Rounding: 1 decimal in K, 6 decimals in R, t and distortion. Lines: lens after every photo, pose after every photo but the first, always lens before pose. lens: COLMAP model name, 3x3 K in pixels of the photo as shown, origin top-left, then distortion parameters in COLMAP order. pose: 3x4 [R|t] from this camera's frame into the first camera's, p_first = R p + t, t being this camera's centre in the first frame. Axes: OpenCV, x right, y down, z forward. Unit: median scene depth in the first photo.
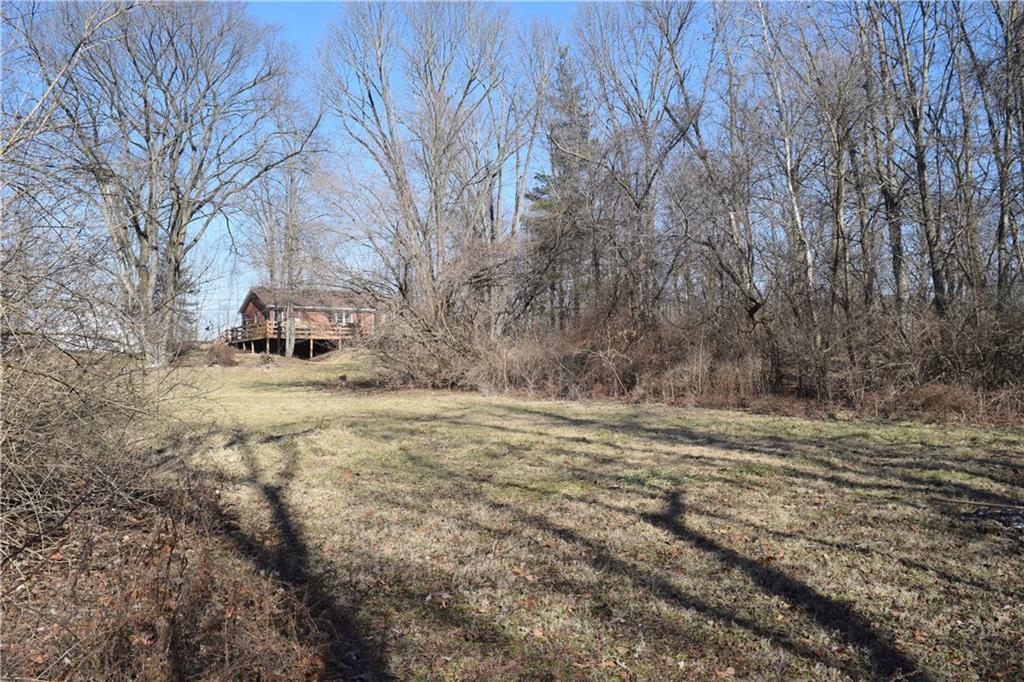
lens RADIAL K [[816.3, 0, 512.0], [0, 816.3, 341.0], [0, 0, 1]] dist [-0.086507, 0.003649]
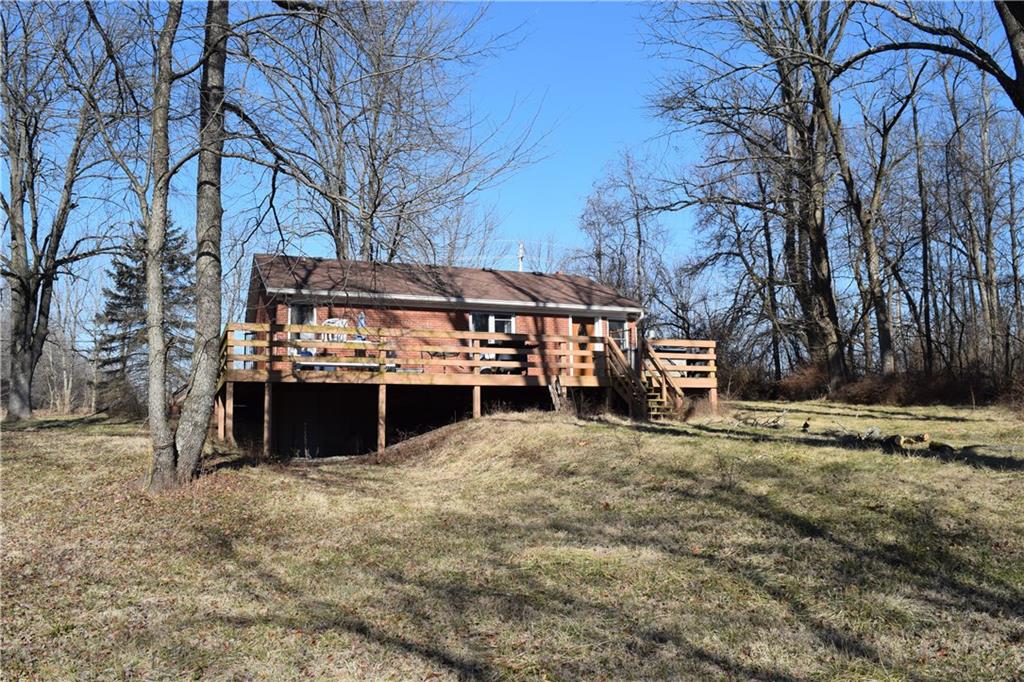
lens RADIAL K [[816.3, 0, 512.0], [0, 816.3, 341.0], [0, 0, 1]] dist [-0.086507, 0.003649]
pose [[0.985083, 0.029375, -0.169555, -0.146298], [-0.037276, 0.998353, -0.043603, -0.006798], [0.167995, 0.049273, 0.984556, 0.692893]]
